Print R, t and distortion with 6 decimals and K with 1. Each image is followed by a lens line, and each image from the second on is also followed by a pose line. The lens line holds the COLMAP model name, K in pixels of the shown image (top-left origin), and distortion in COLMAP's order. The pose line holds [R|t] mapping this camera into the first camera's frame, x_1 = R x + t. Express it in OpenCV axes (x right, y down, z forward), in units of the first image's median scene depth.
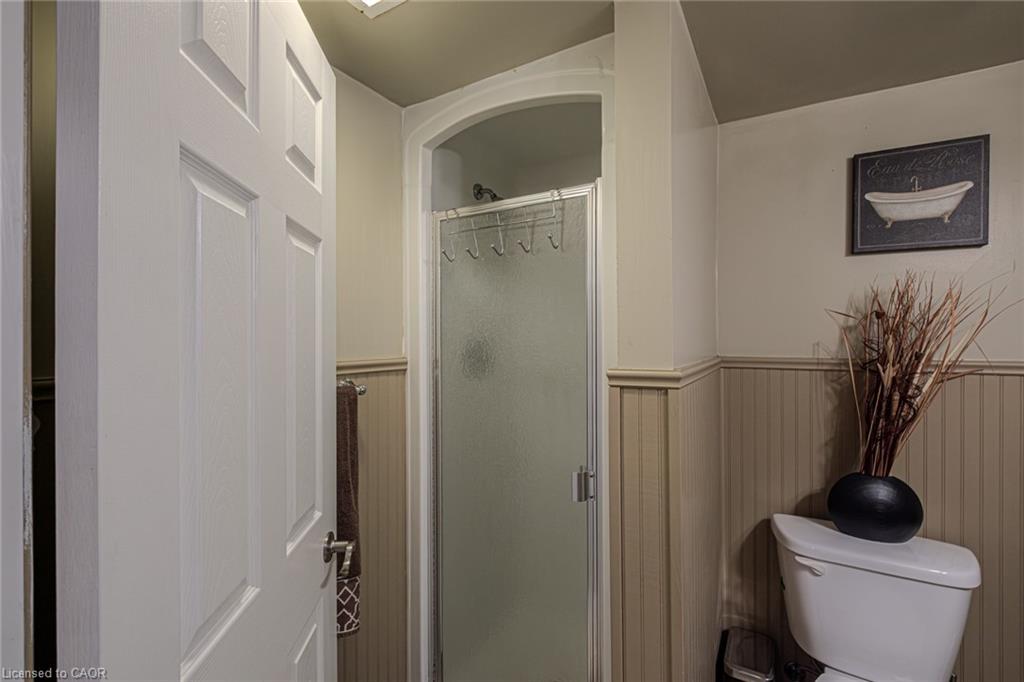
lens RADIAL K [[445.4, 0, 518.3], [0, 445.4, 340.5], [0, 0, 1]] dist [0.000418, -0.004661]
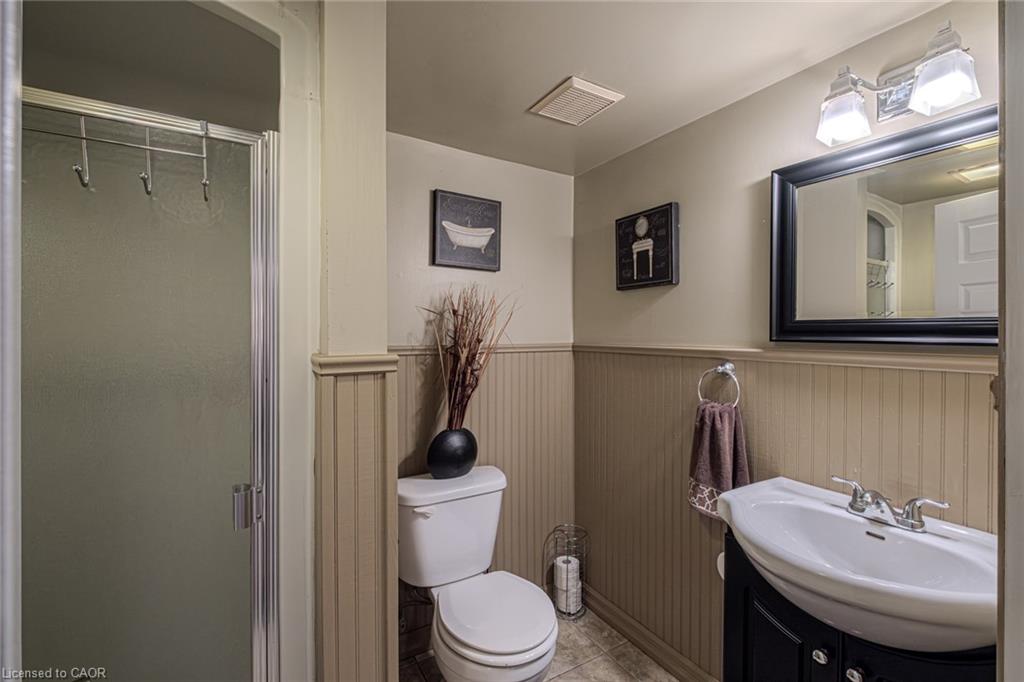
lens RADIAL K [[445.4, 0, 518.5], [0, 445.4, 338.8], [0, 0, 1]] dist [0.000418, -0.004661]
pose [[0.477425, -0.002678, 0.878669, -0.302589], [0.000306, 0.999996, 0.002882, 0.020508], [-0.878673, -0.001107, 0.477423, 0.175517]]
